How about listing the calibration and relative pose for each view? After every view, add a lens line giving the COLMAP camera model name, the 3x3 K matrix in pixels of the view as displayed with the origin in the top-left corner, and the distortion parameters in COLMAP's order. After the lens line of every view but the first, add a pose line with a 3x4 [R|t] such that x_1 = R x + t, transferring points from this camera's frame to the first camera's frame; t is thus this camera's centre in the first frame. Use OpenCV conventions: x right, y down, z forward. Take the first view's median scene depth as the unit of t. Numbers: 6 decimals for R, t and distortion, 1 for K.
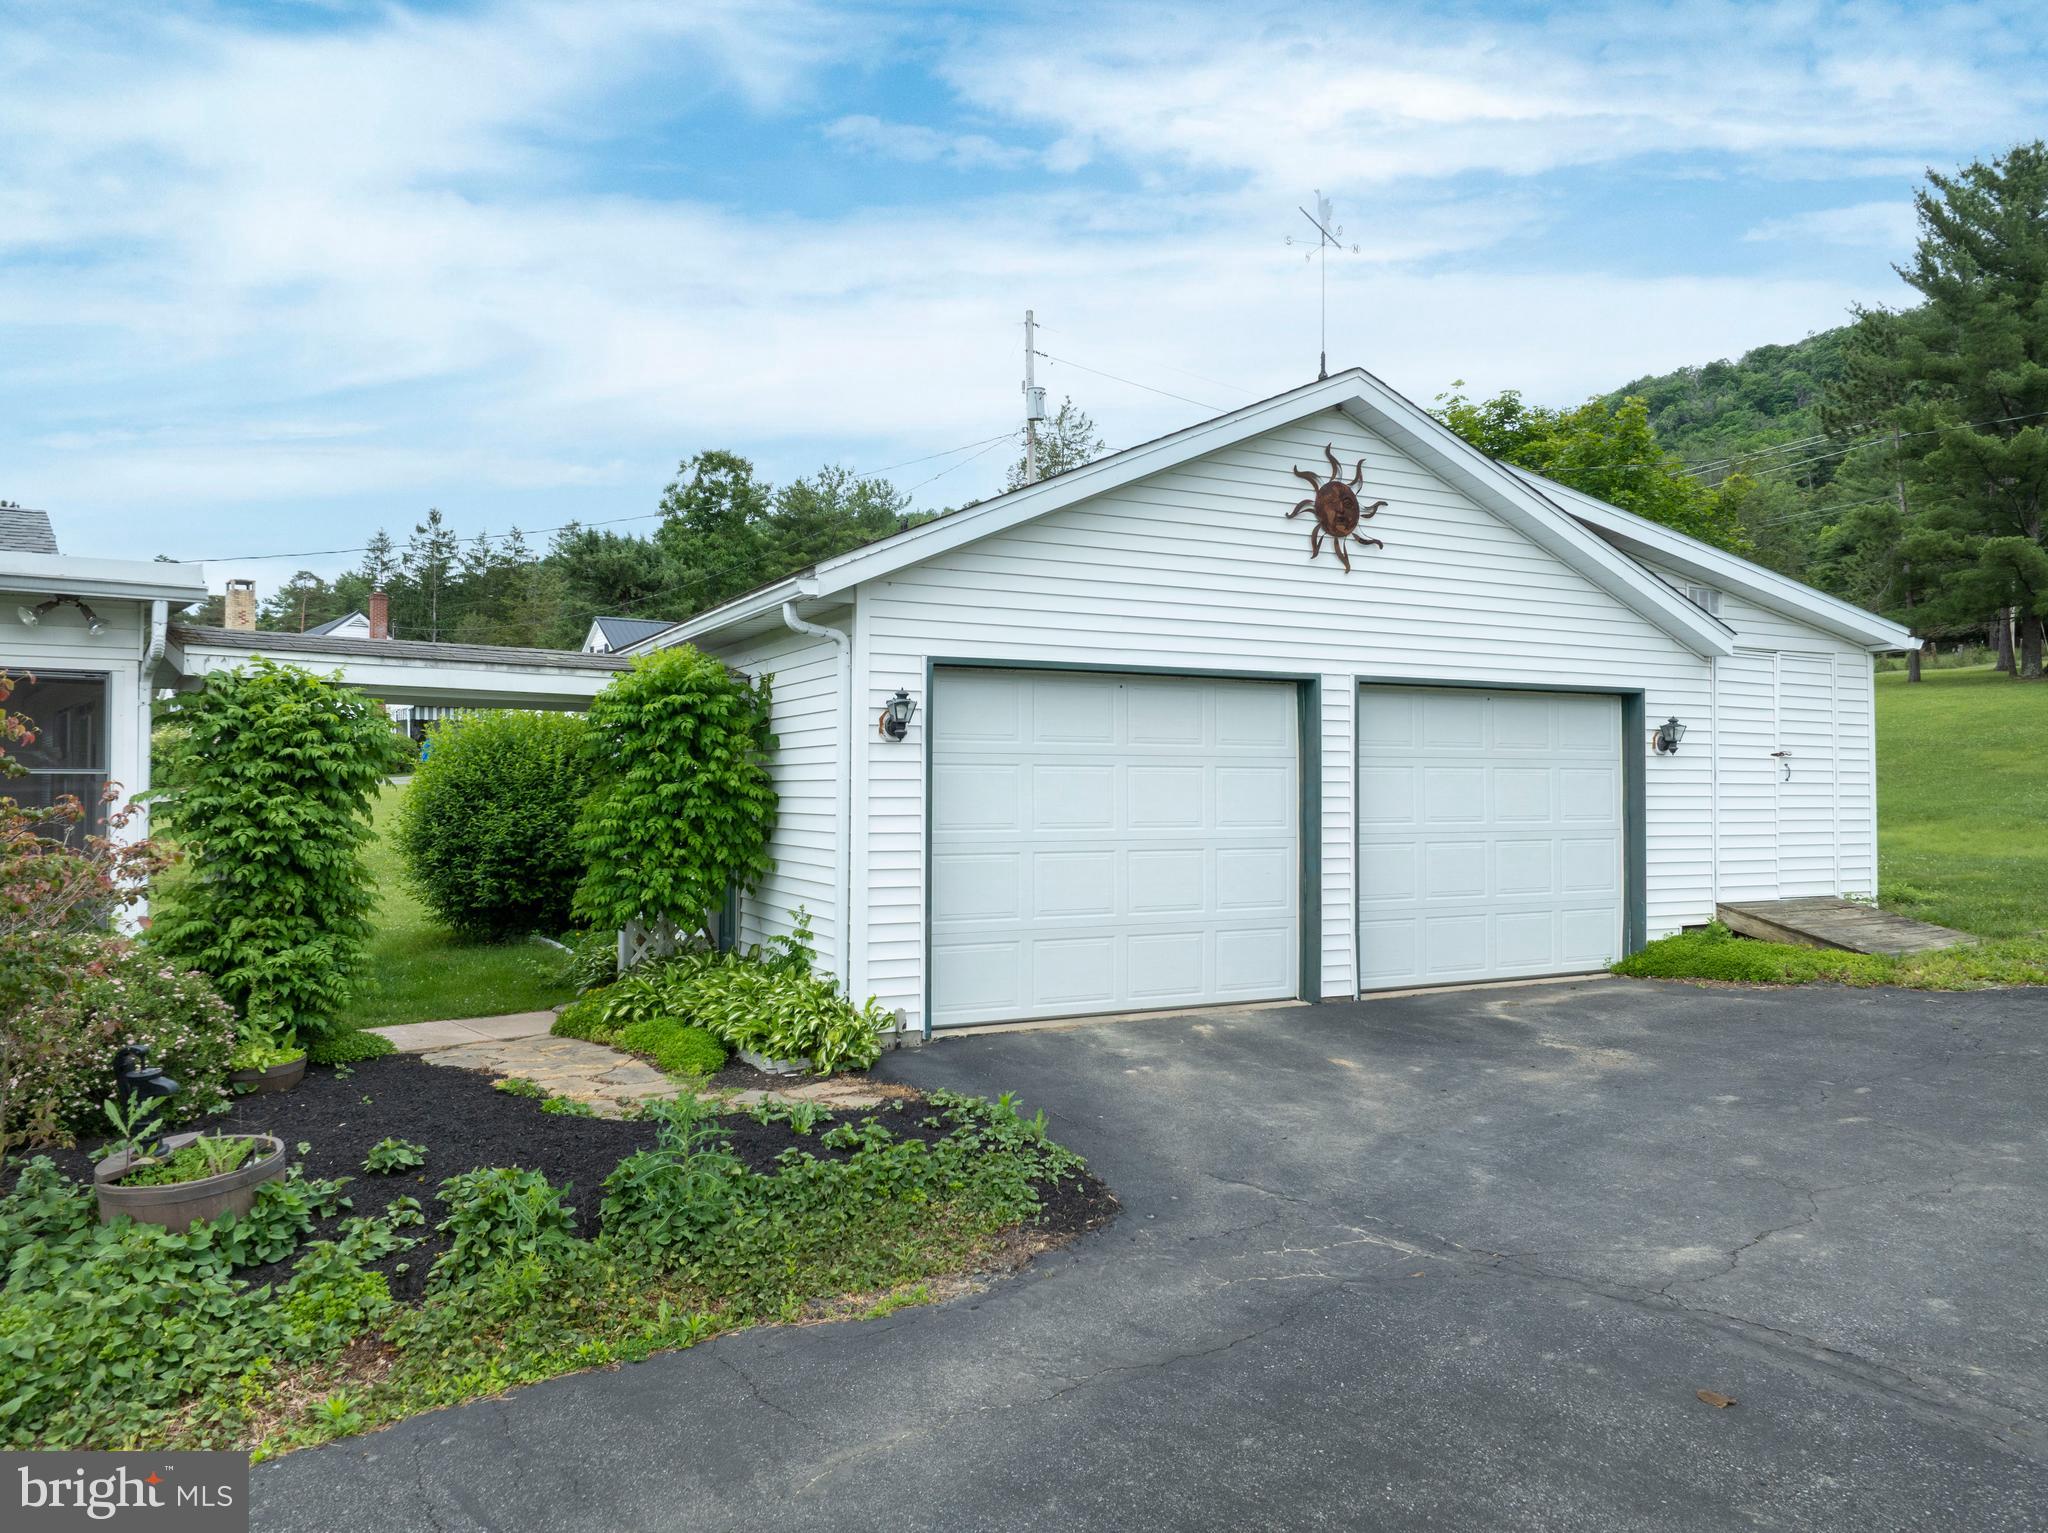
lens RADIAL K [[1443.0, 0, 1024.0], [0, 1443.0, 766.5], [0, 0, 1]] dist [-0.059844, 0.033583]
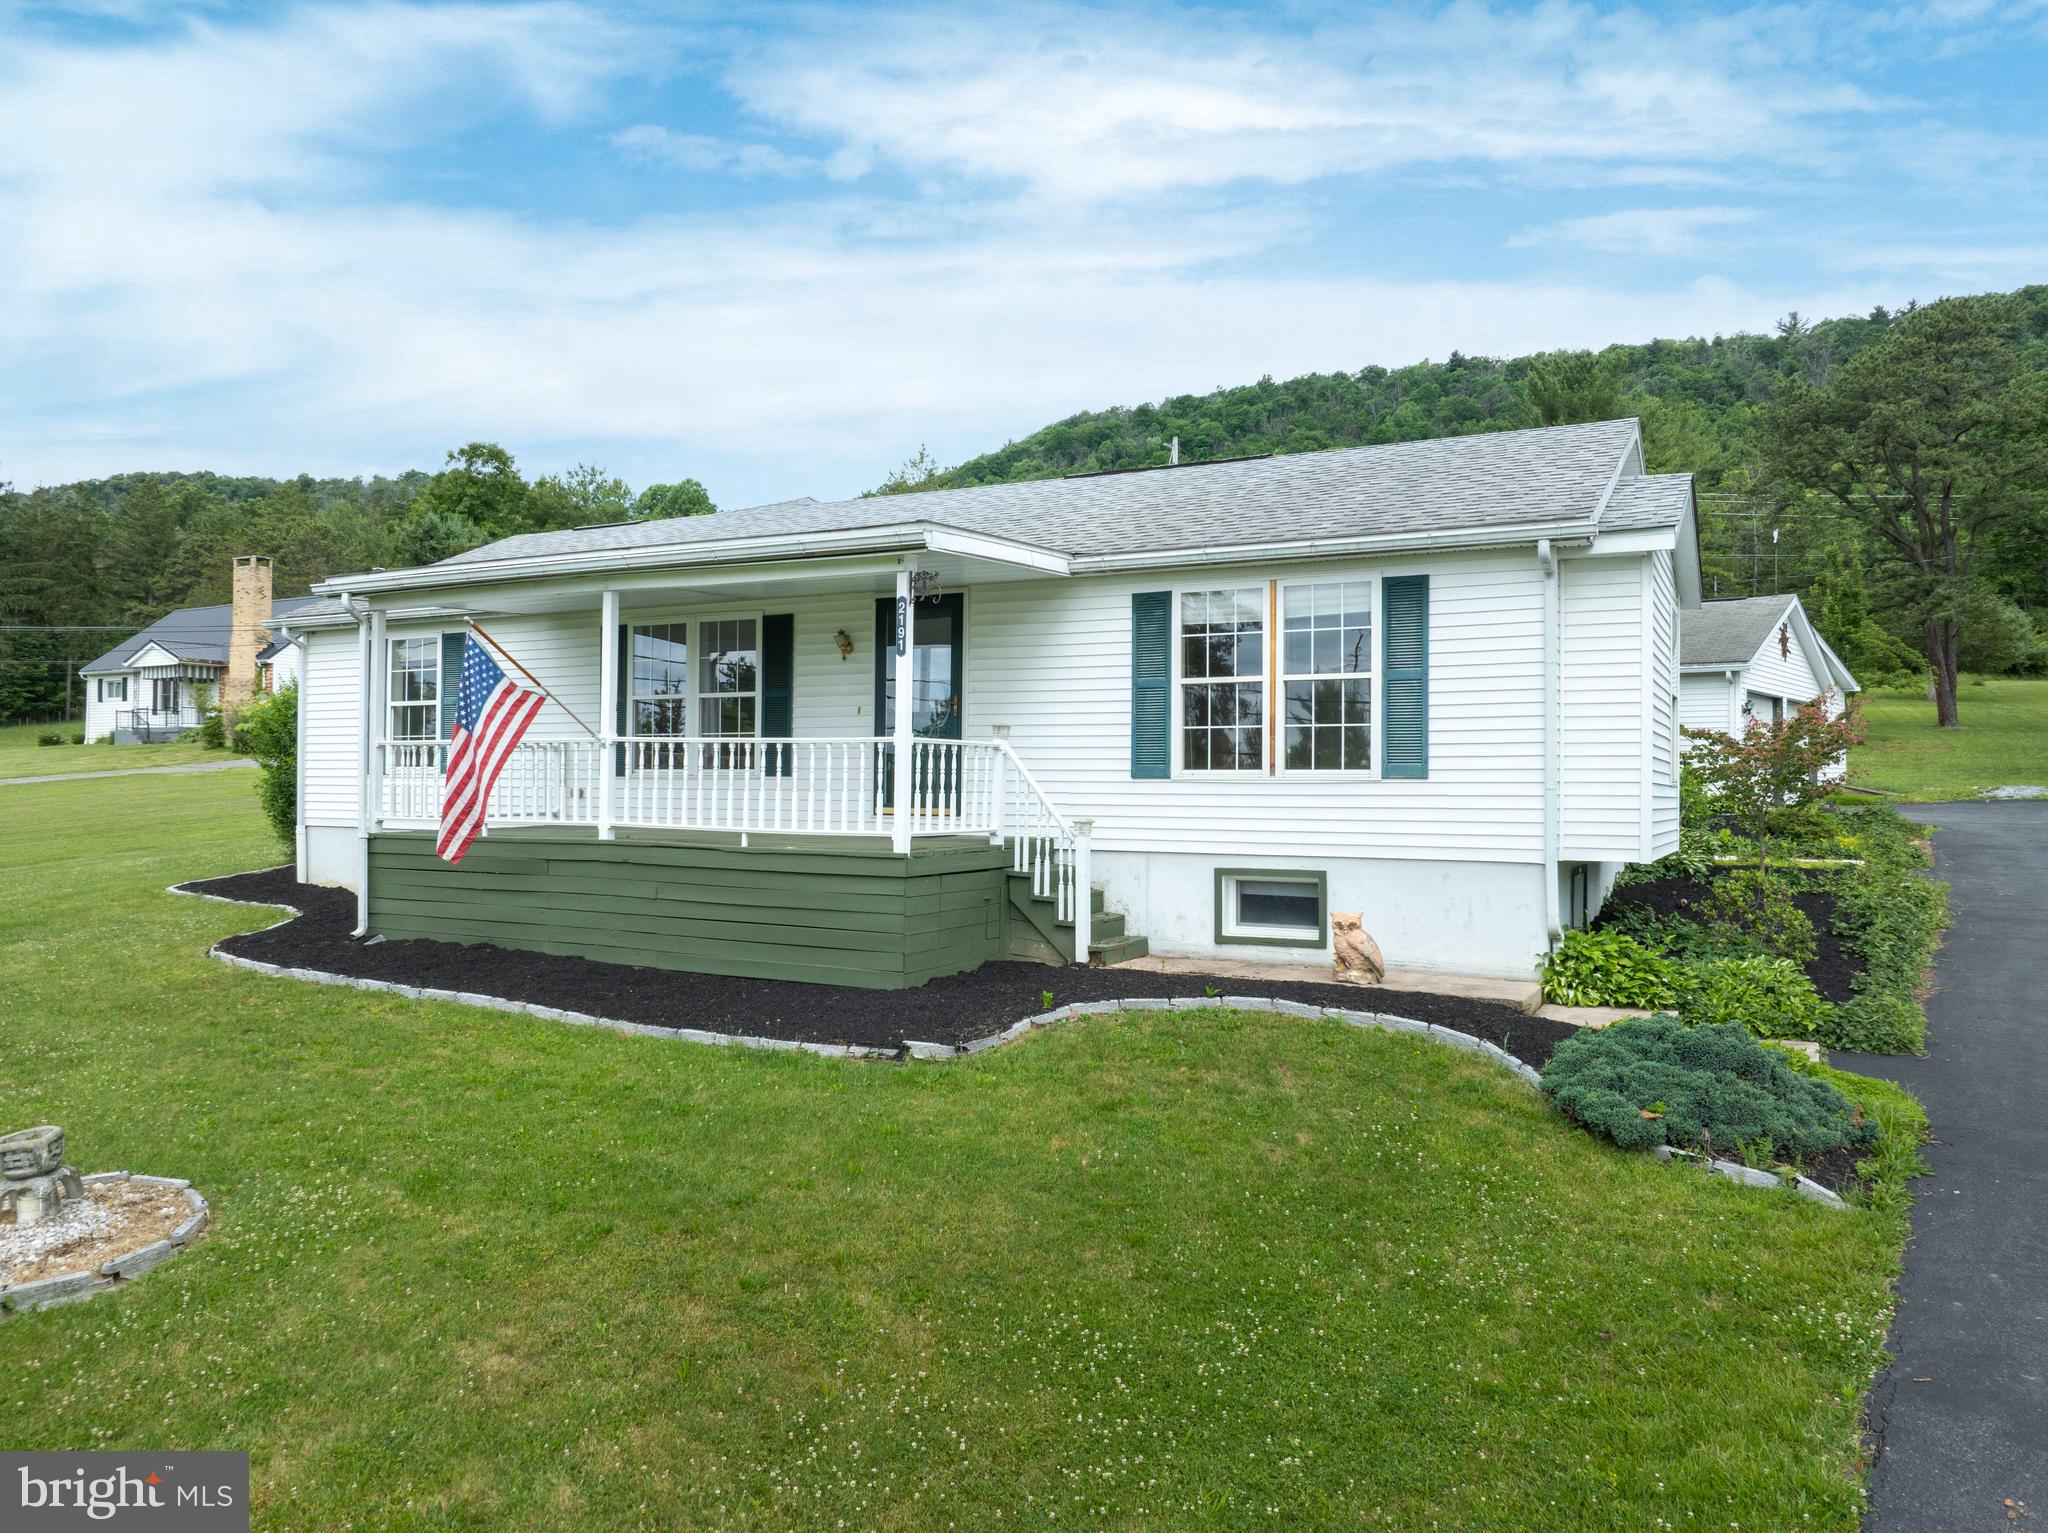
lens RADIAL K [[1444.0, 0, 1024.0], [0, 1444.0, 766.5], [0, 0, 1]] dist [-0.044573, -0.004921]
pose [[0.922079, 0.010419, 0.386861, -0.484628], [-0.011897, 0.999928, 0.001425, 0.019217], [-0.386818, -0.005916, 0.922137, -0.225970]]
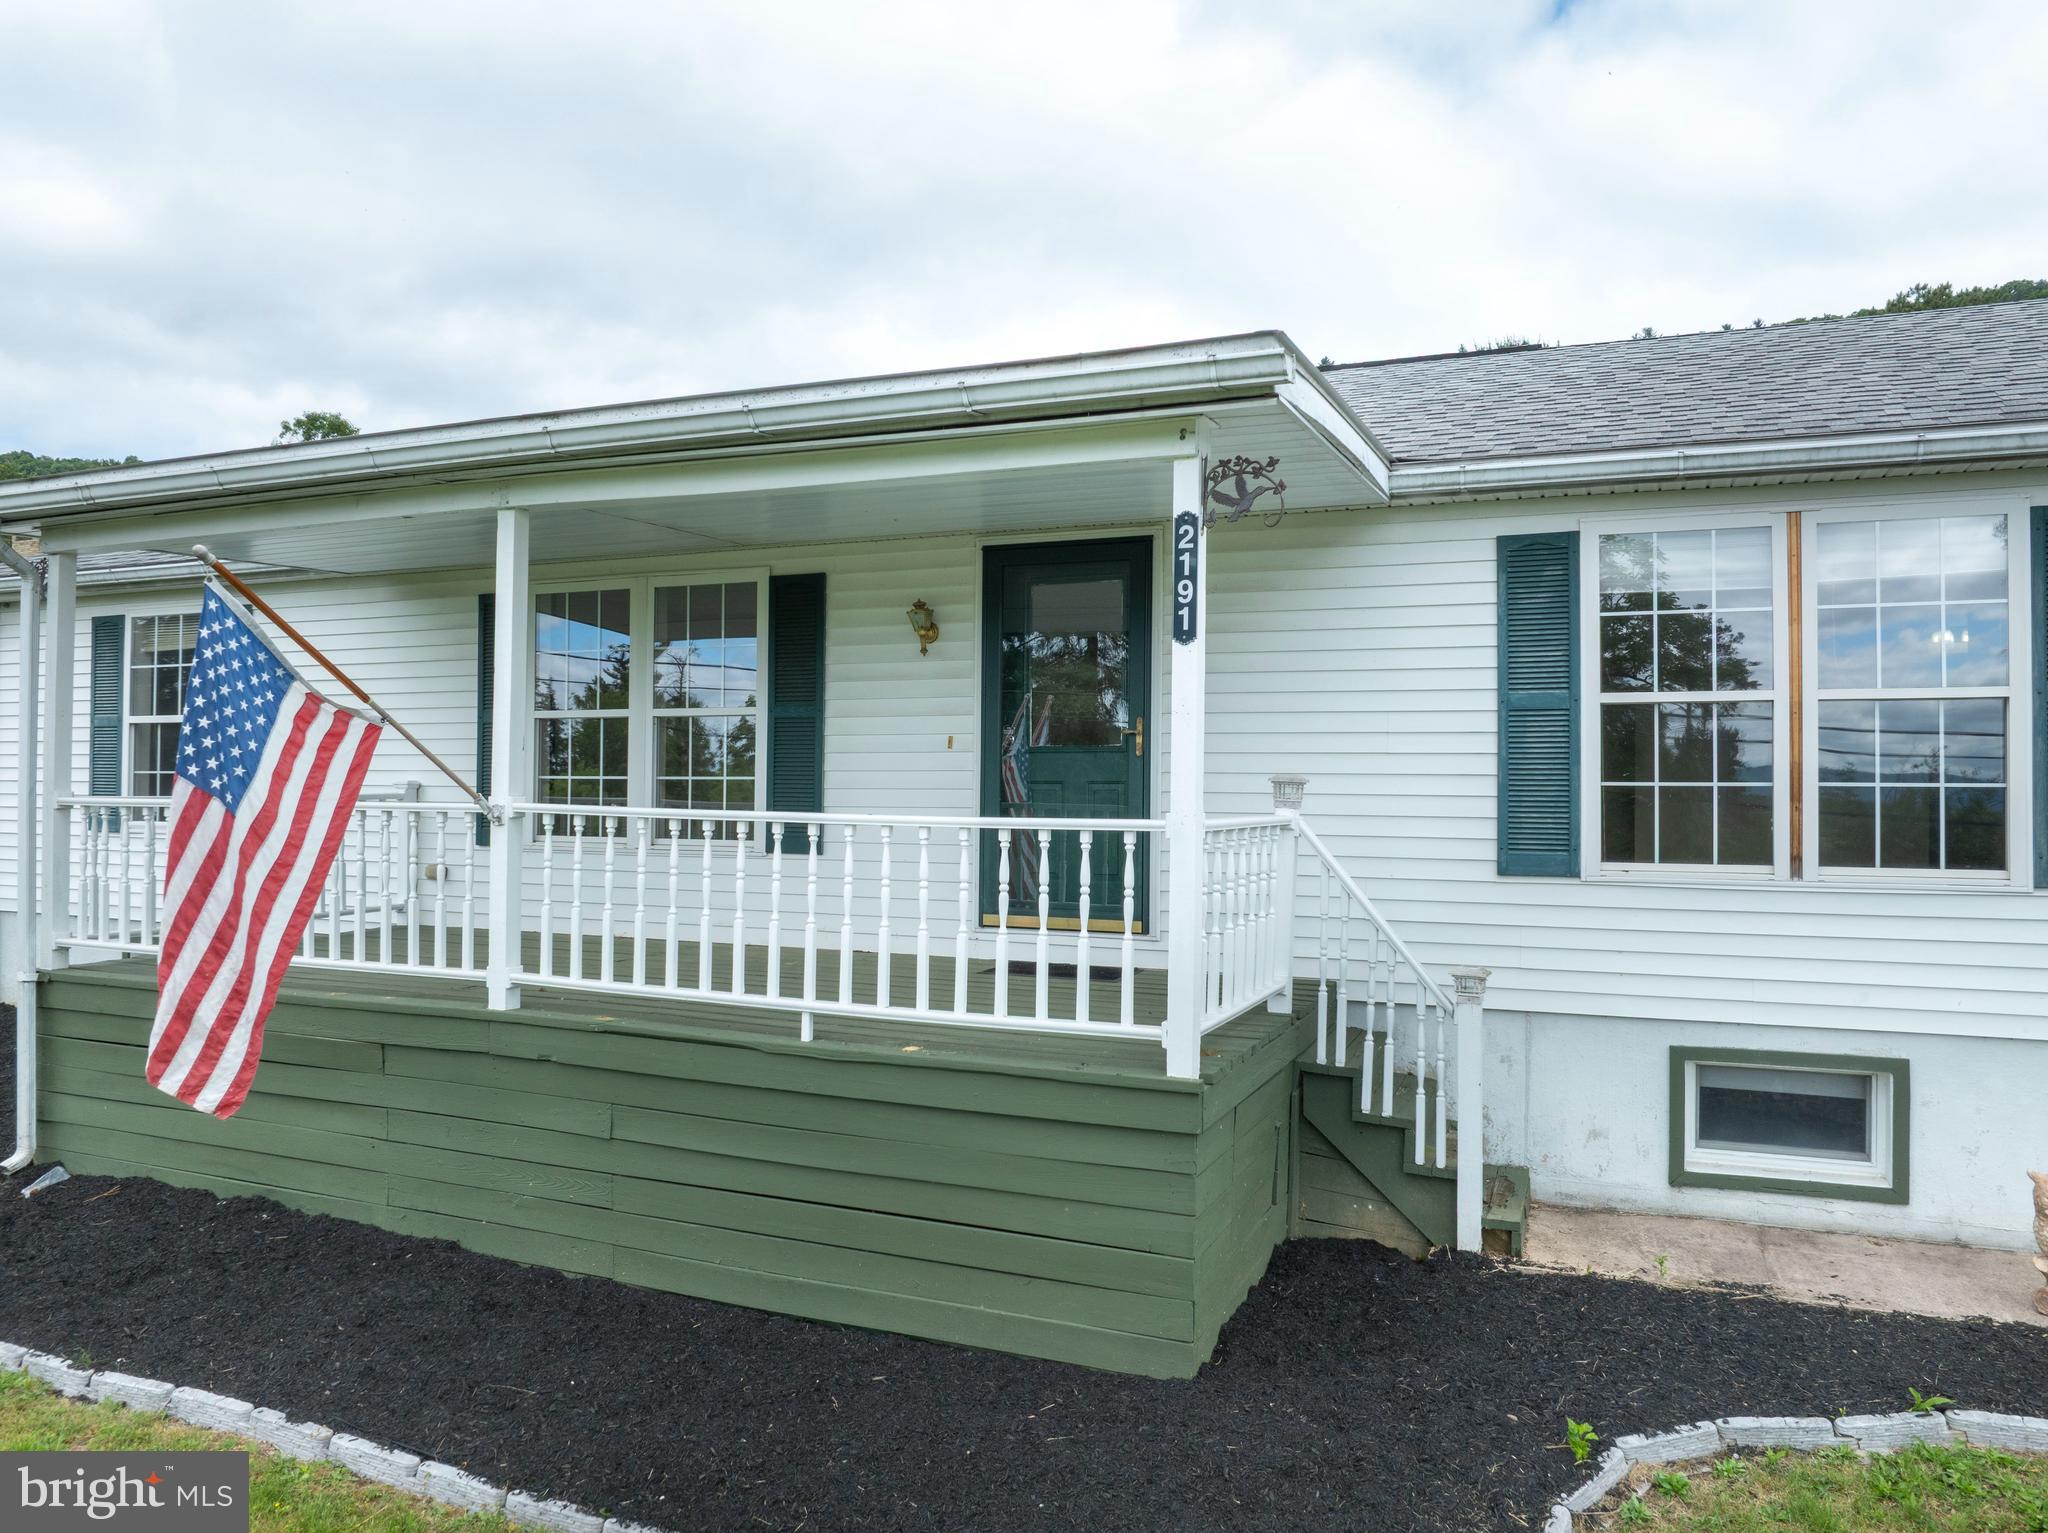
lens RADIAL K [[1444.0, 0, 1024.0], [0, 1444.0, 766.5], [0, 0, 1]] dist [-0.044573, -0.004921]
pose [[0.882200, 0.012525, 0.470709, -0.473018], [-0.013845, 0.999904, -0.000658, 0.011238], [-0.470672, -0.005936, 0.882288, -0.091076]]
